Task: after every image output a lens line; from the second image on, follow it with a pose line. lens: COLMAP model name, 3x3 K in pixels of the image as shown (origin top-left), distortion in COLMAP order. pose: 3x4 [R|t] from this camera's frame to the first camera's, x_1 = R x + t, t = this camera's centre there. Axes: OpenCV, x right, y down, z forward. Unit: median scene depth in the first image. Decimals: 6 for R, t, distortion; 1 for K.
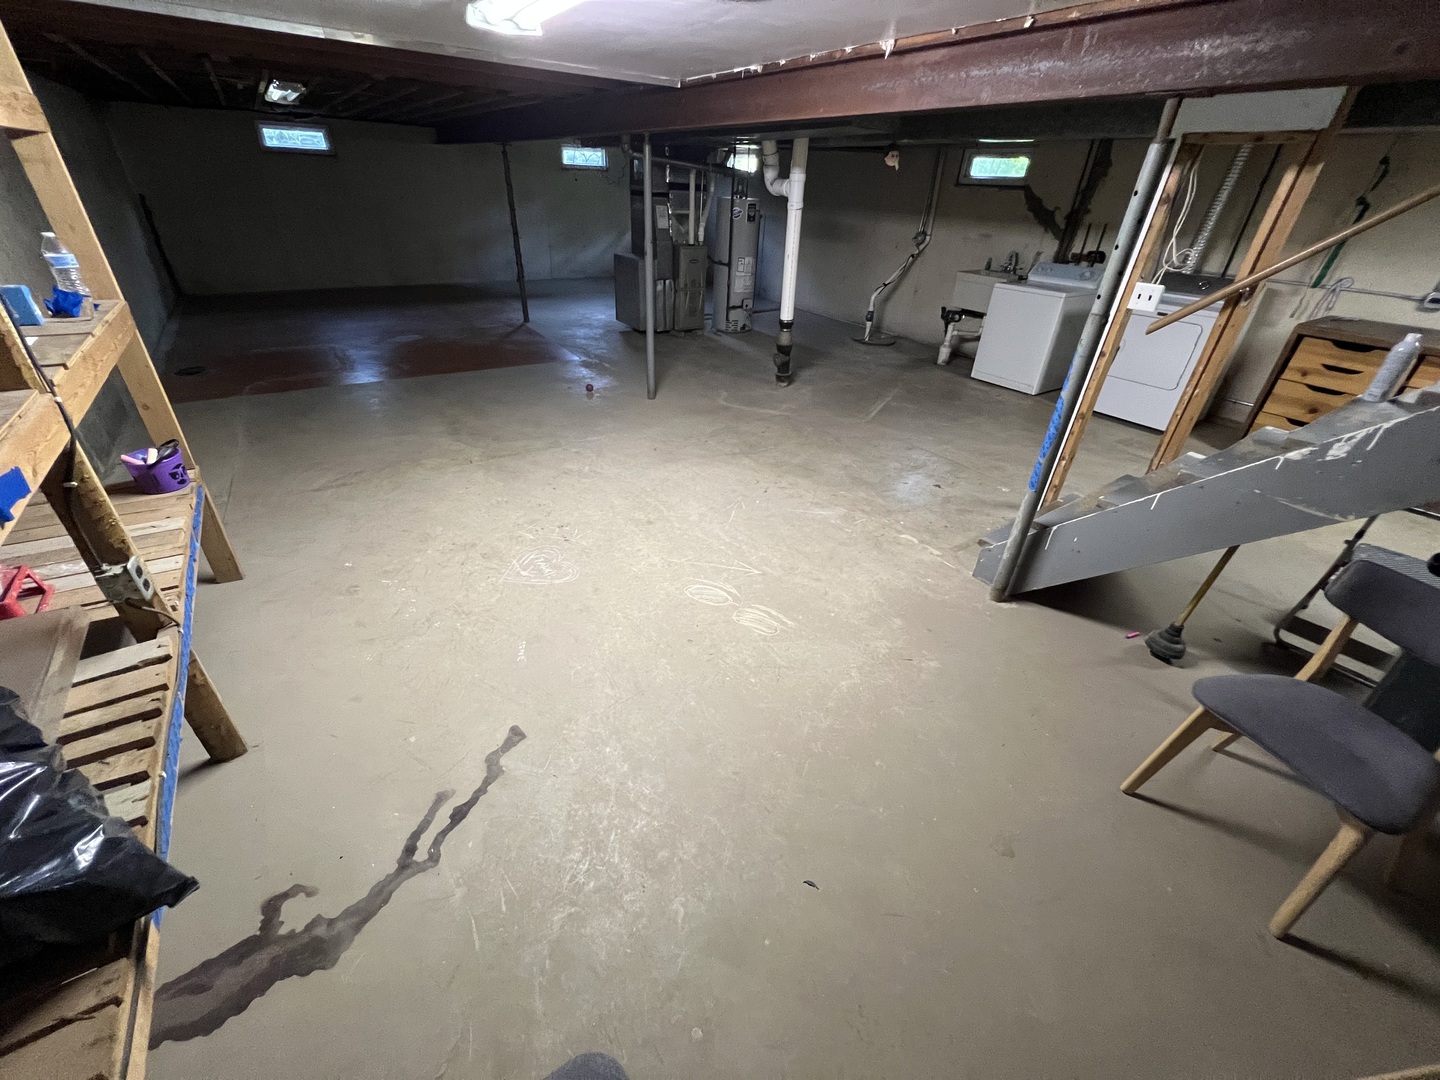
lens RADIAL K [[573.1, 0, 716.4], [0, 573.1, 534.5], [0, 0, 1]] dist [0.001928, 0.000128]
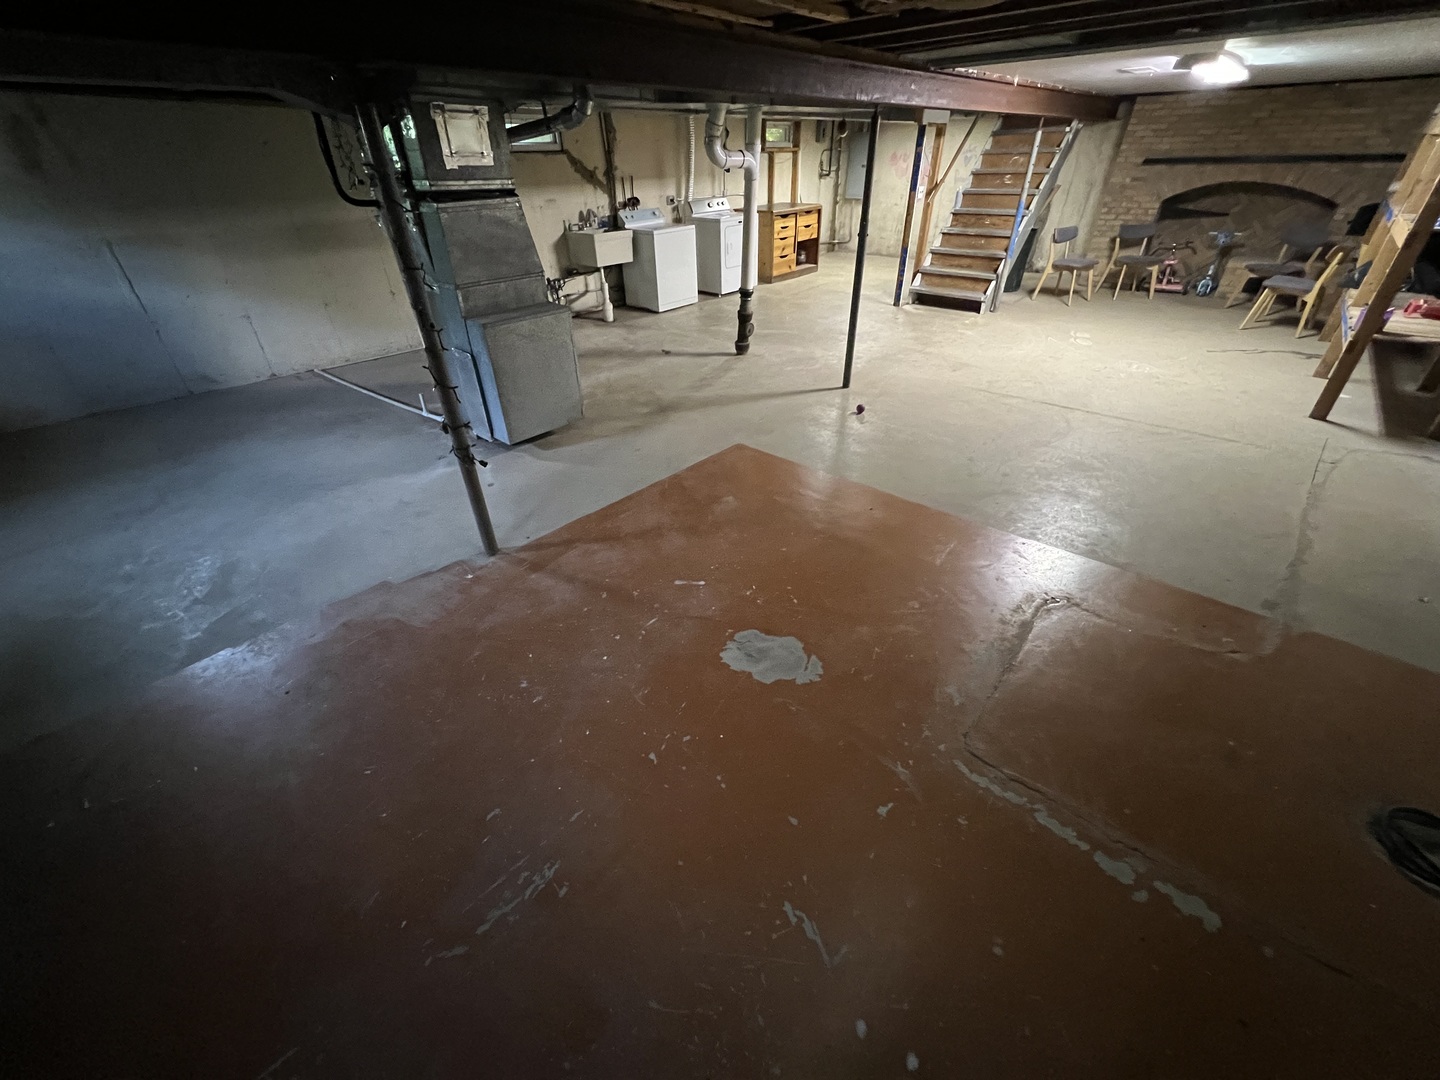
lens RADIAL K [[582.5, 0, 713.7], [0, 582.5, 532.5], [0, 0, 1]] dist [-0.000735, 0.007186]
pose [[-0.228969, -0.562542, 0.794430, -0.822977], [0.518190, 0.620429, 0.588682, -0.655002], [-0.824046, 0.546456, 0.149445, 0.985159]]
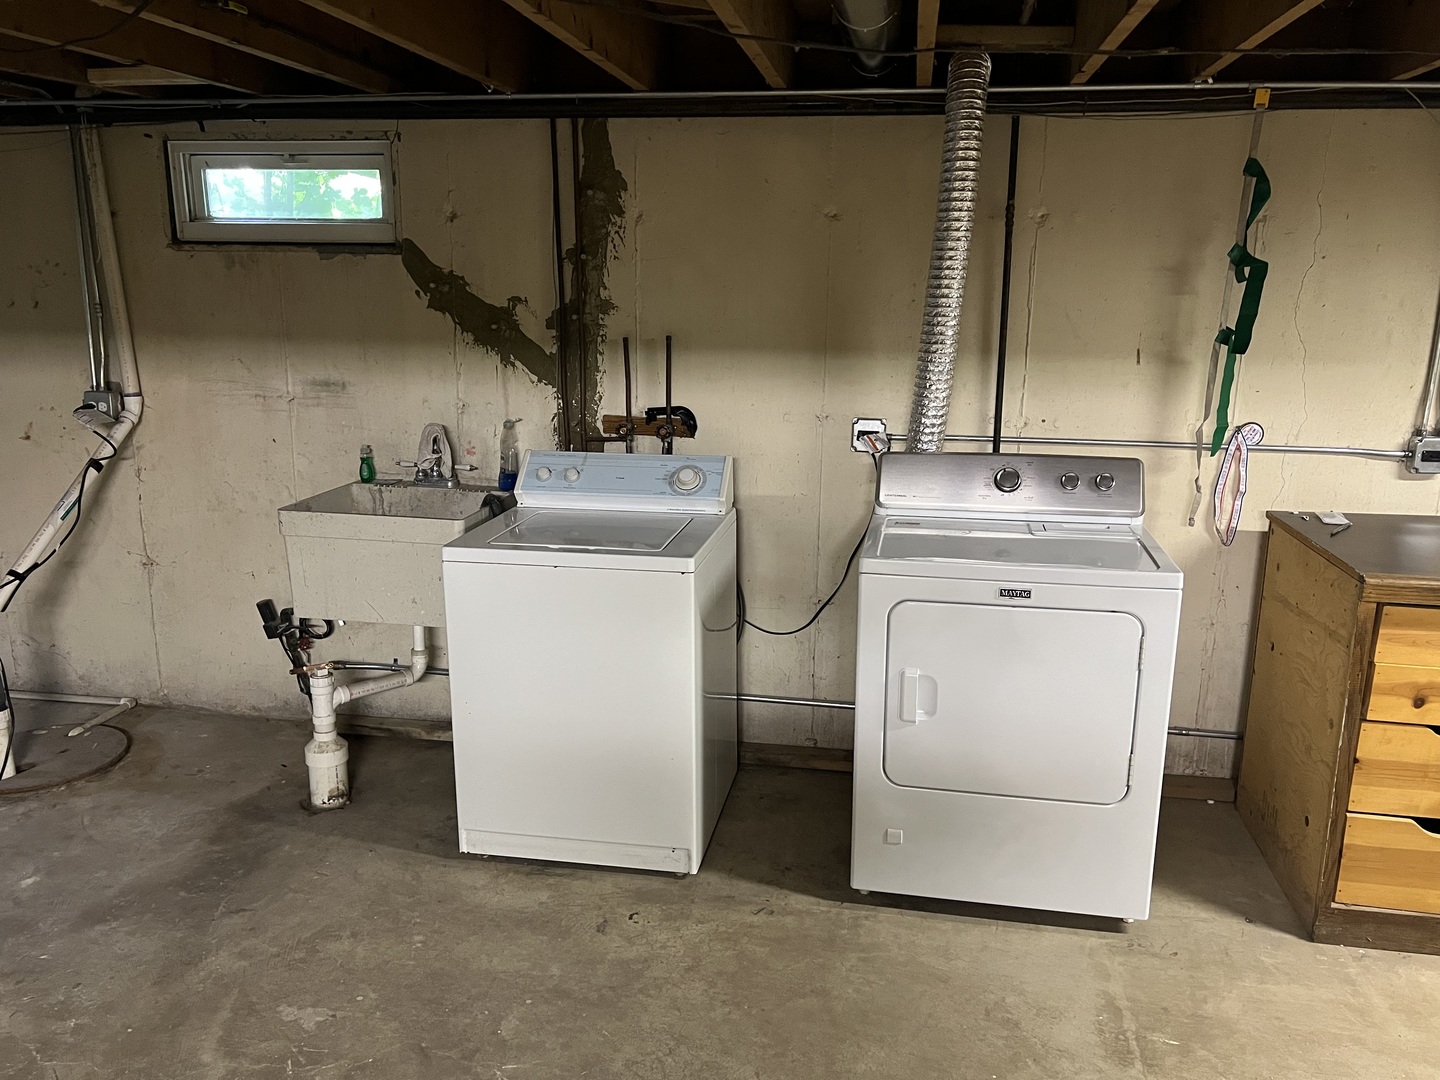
lens RADIAL K [[1091.4, 0, 724.5], [0, 1091.4, 548.0], [0, 0, 1]] dist [0.067816, -0.078041]
pose [[0.697768, -0.202397, 0.687135, 0.200431], [0.389669, 0.912153, -0.127022, -0.294904], [-0.601063, 0.356388, 0.715340, 0.498026]]
